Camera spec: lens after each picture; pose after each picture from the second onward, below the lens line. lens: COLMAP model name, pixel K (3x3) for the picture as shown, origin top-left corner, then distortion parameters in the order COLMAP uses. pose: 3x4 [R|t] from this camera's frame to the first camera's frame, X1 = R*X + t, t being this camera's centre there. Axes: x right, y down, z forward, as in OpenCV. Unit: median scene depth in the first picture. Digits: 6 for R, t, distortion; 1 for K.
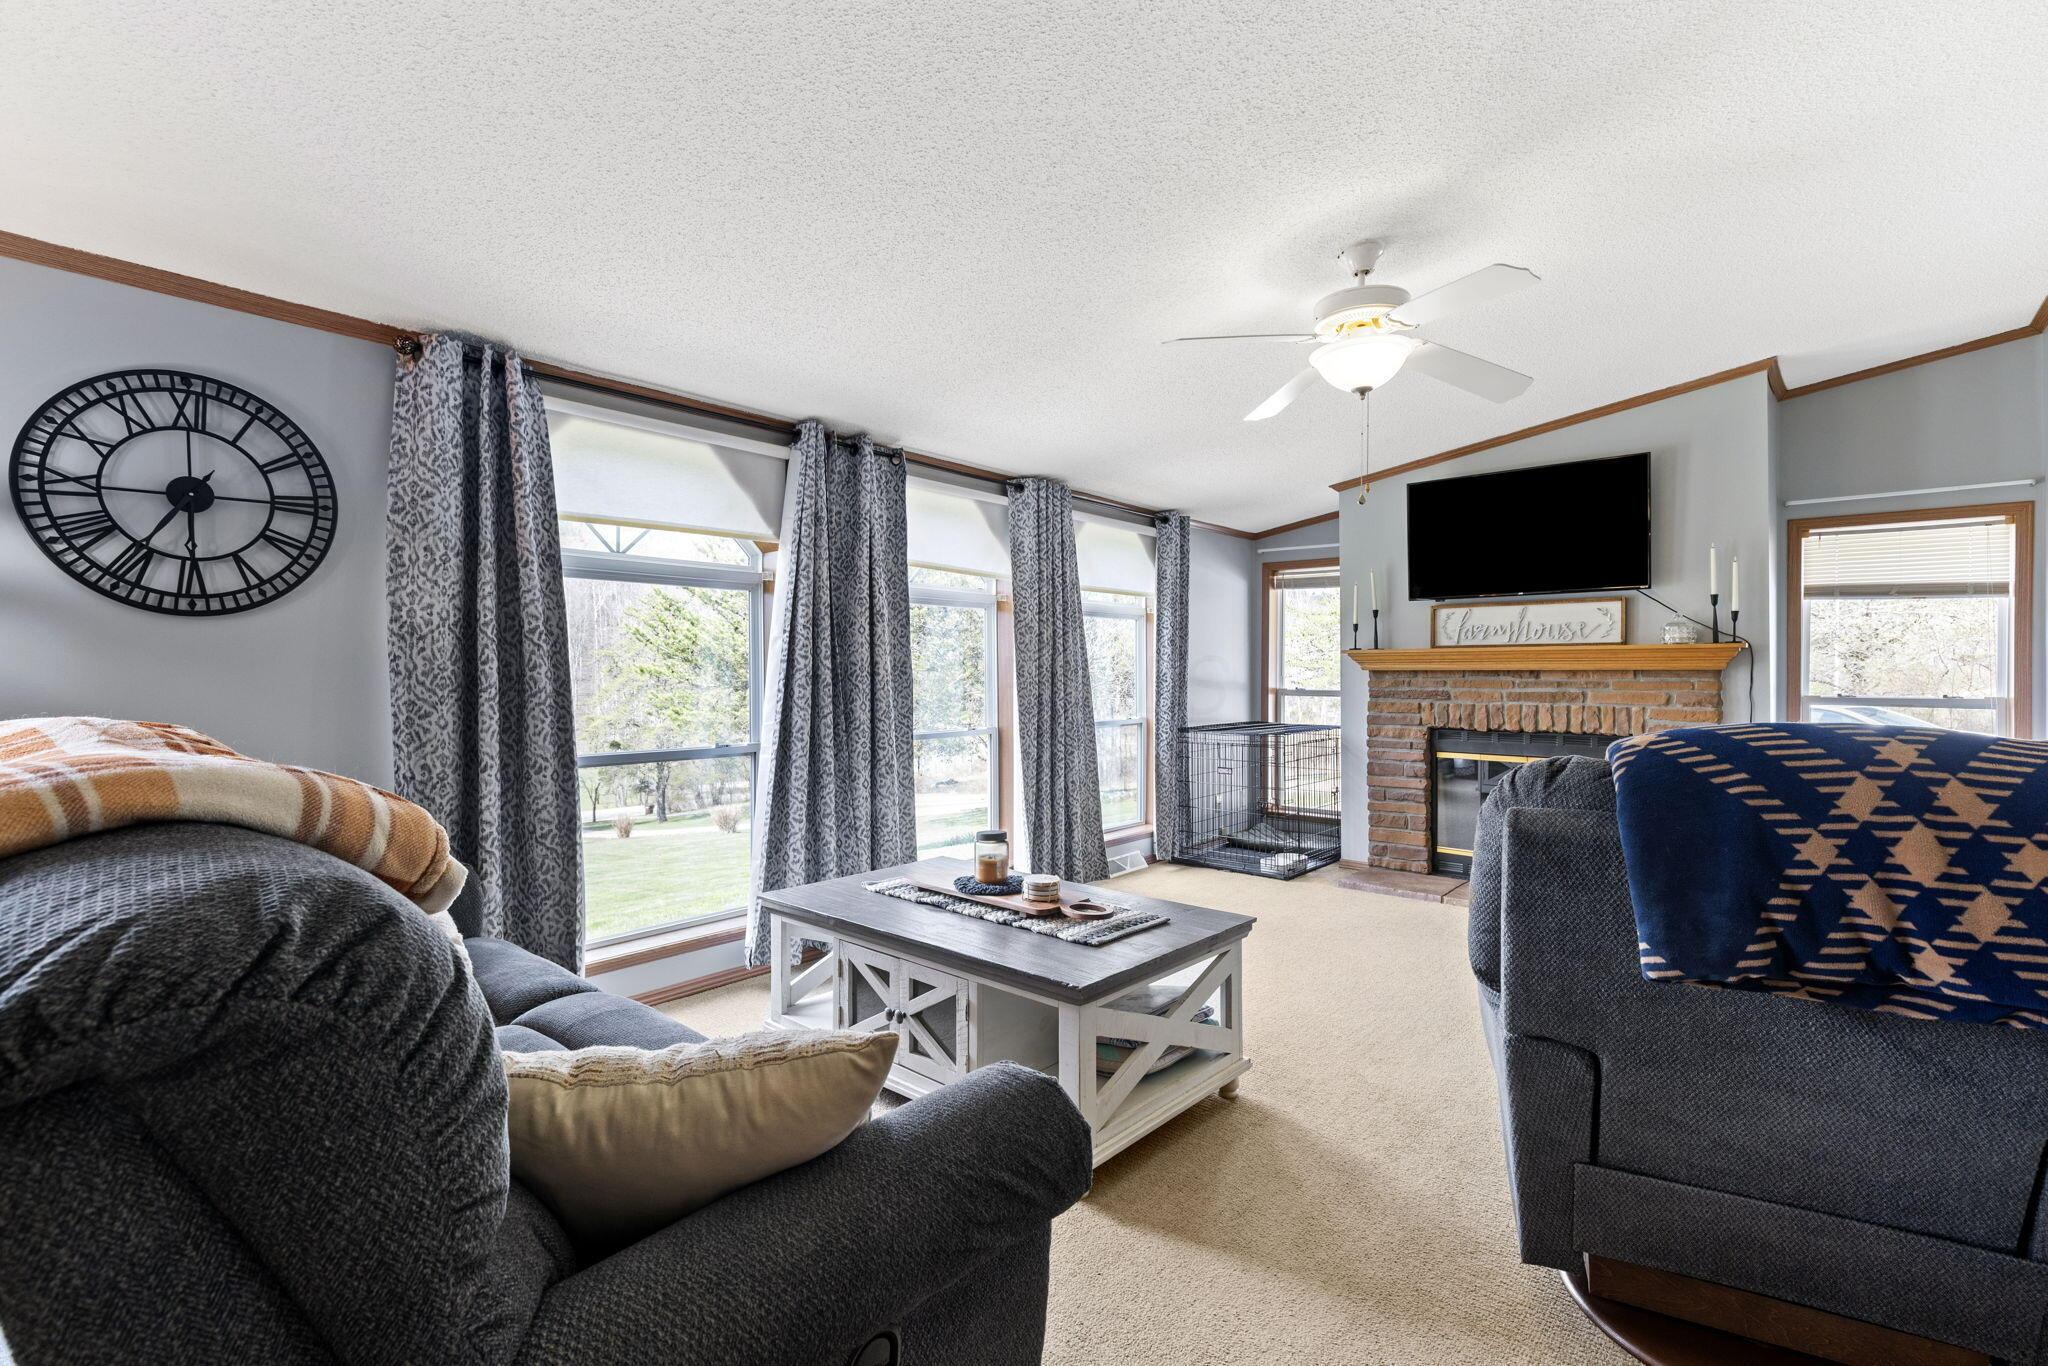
lens RADIAL K [[940.1, 0, 1023.6], [0, 940.1, 674.6], [0, 0, 1]] dist [0.008676, -0.000364]
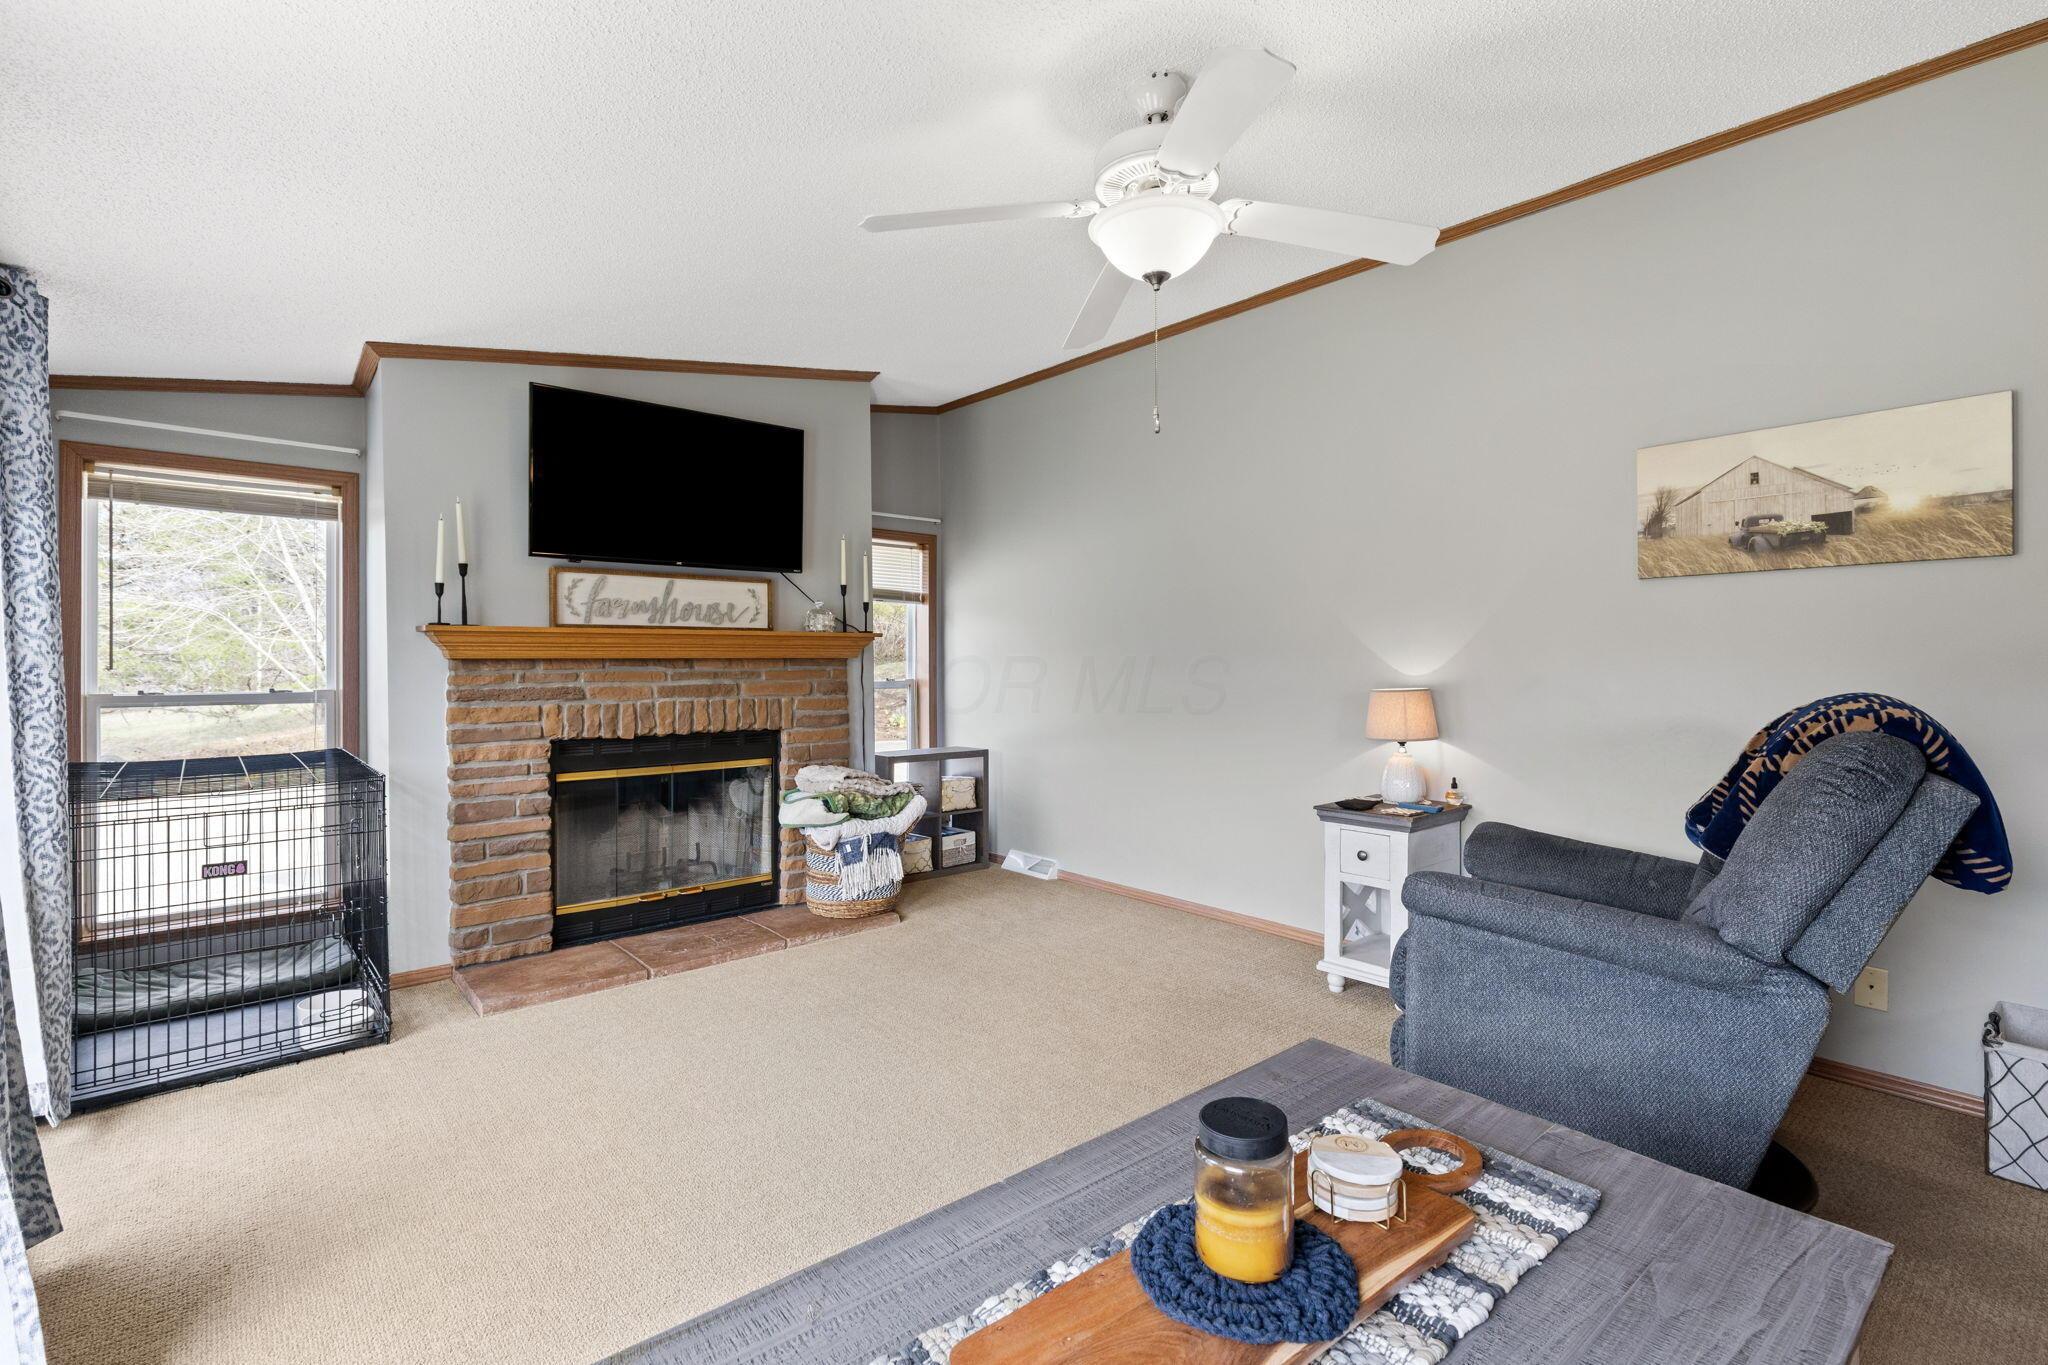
lens RADIAL K [[940.1, 0, 1023.6], [0, 940.1, 674.1], [0, 0, 1]] dist [0.008676, -0.000364]
pose [[0.129809, -0.014450, 0.991434, -0.223599], [0.006301, 0.999886, 0.013748, -0.000534], [-0.991519, 0.004462, 0.129885, 0.580258]]
